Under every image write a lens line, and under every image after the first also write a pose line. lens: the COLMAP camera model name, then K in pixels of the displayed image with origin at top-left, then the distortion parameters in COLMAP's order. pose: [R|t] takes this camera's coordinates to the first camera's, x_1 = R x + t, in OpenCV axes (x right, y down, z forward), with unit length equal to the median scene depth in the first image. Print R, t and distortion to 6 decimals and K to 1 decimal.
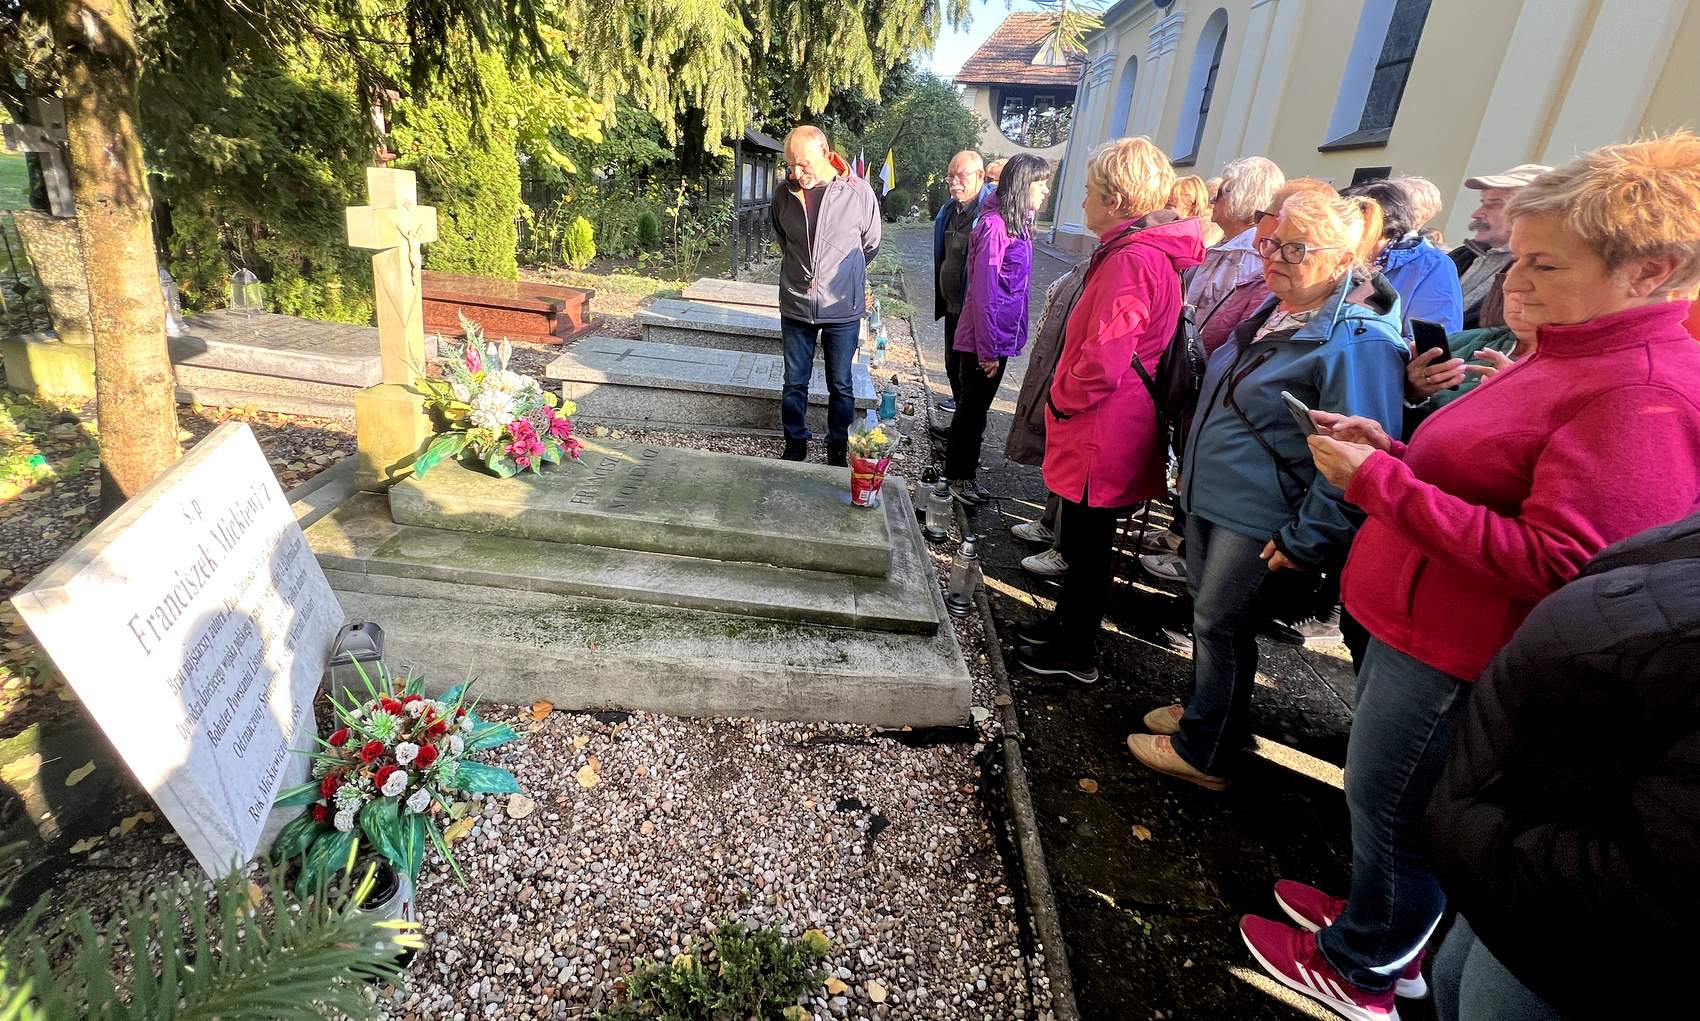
lens RADIAL K [[726.8, 0, 848.4], [0, 726.8, 413.9], [0, 0, 1]] dist [-0.000098, -0.000046]
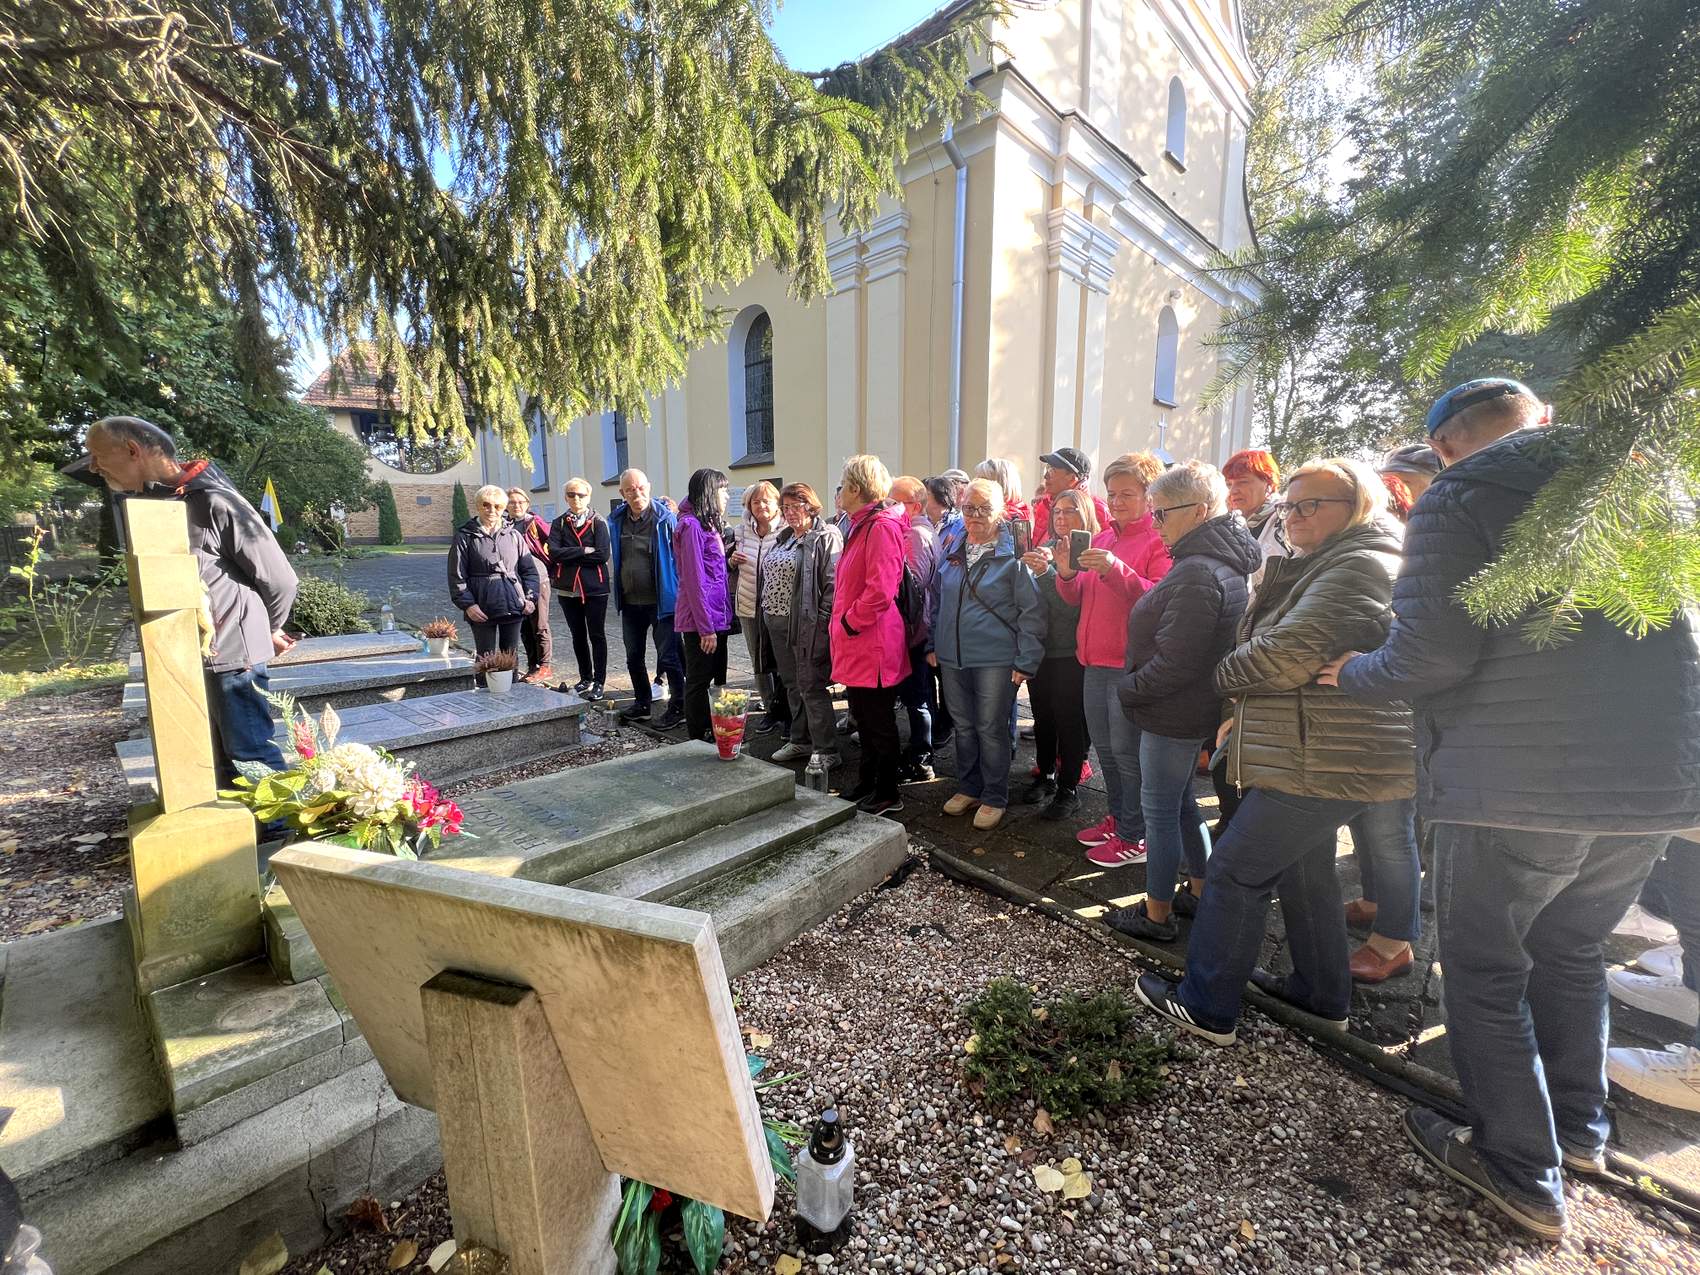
lens RADIAL K [[684.5, 0, 849.4], [0, 684.5, 633.1], [0, 0, 1]] dist [-0.000484, -0.000122]
pose [[0.634282, -0.197973, 0.747324, -0.855278], [0.286710, 0.957961, 0.010431, -0.033996], [-0.717972, 0.207649, 0.664378, 0.125389]]
